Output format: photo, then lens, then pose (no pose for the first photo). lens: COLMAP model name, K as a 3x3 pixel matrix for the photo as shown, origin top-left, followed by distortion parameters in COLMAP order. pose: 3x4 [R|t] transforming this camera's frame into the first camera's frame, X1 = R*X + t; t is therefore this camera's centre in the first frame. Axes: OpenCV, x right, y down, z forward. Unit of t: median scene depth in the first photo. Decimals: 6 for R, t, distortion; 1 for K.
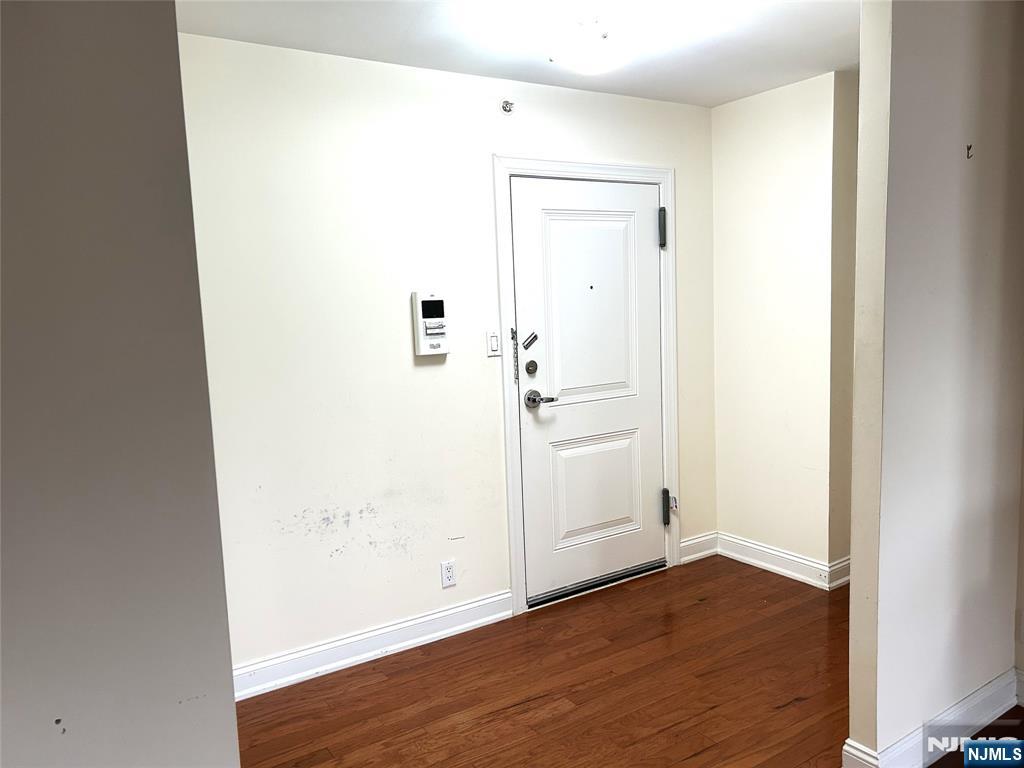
lens RADIAL K [[786.9, 0, 509.6], [0, 786.9, 382.8], [0, 0, 1]] dist [0.009788, -0.003954]
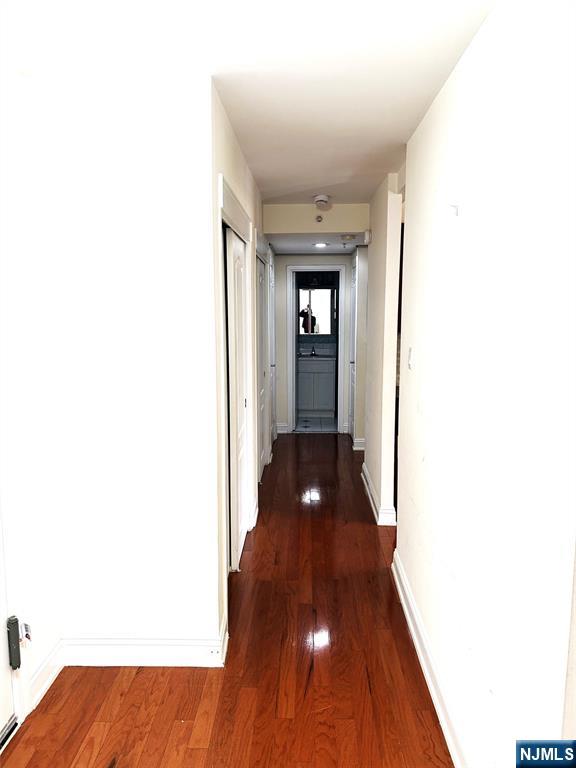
lens RADIAL K [[590.2, 0, 288.2], [0, 590.2, 384.3], [0, 0, 1]] dist [0.009788, -0.003954]
pose [[0.582472, -0.075338, 0.809352, -0.065601], [0.080955, 0.996122, 0.034462, -0.067203], [-0.808810, 0.045448, 0.586312, 0.503732]]
